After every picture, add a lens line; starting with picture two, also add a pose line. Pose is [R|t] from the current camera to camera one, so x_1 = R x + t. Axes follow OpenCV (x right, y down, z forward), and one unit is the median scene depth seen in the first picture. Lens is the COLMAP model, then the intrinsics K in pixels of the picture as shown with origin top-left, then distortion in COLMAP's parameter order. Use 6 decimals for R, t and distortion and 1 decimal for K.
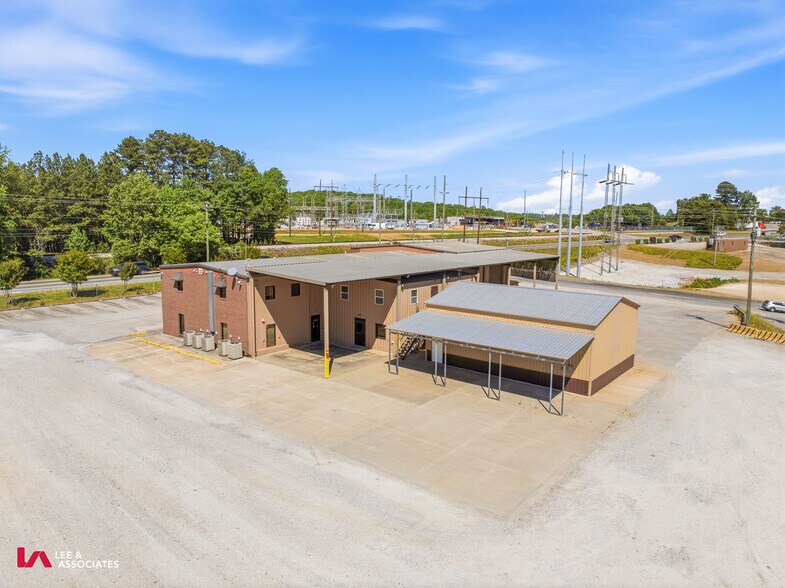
lens RADIAL K [[552.1, 0, 394.5], [0, 552.1, 283.8], [0, 0, 1]] dist [-0.041865, 0.005449]
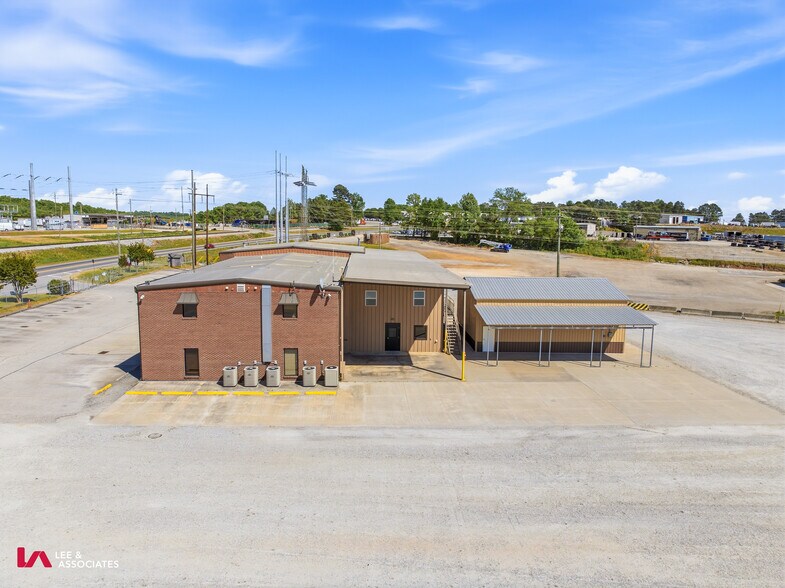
lens RADIAL K [[552.1, 0, 394.5], [0, 552.1, 283.8], [0, 0, 1]] dist [-0.041865, 0.005449]
pose [[0.745534, -0.077979, 0.661890, -0.828324], [0.074972, 0.996640, 0.032970, -0.044382], [-0.662238, 0.025043, 0.748875, 0.321233]]
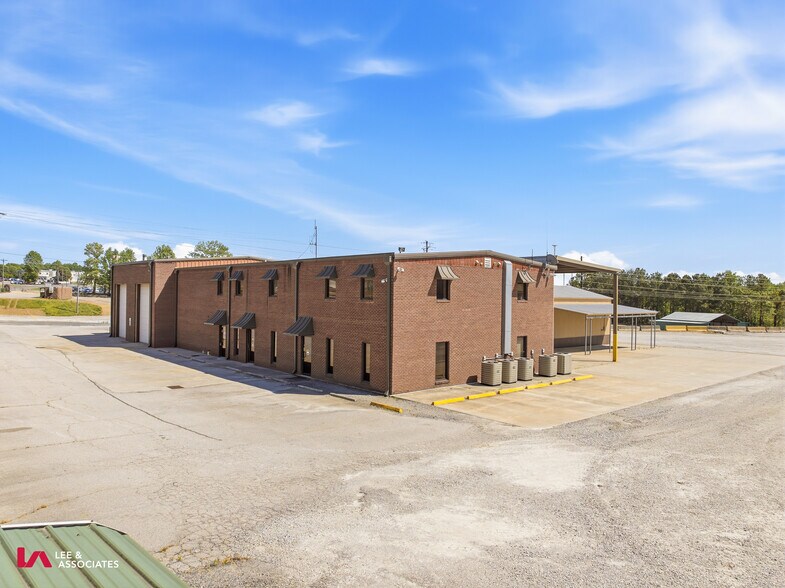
lens RADIAL K [[552.1, 0, 394.5], [0, 552.1, 283.8], [0, 0, 1]] dist [-0.041865, 0.005449]
pose [[0.167103, 0.010704, 0.985881, -1.169641], [0.105666, 0.993987, -0.028702, 0.009725], [-0.980261, 0.108970, 0.164967, 1.176414]]
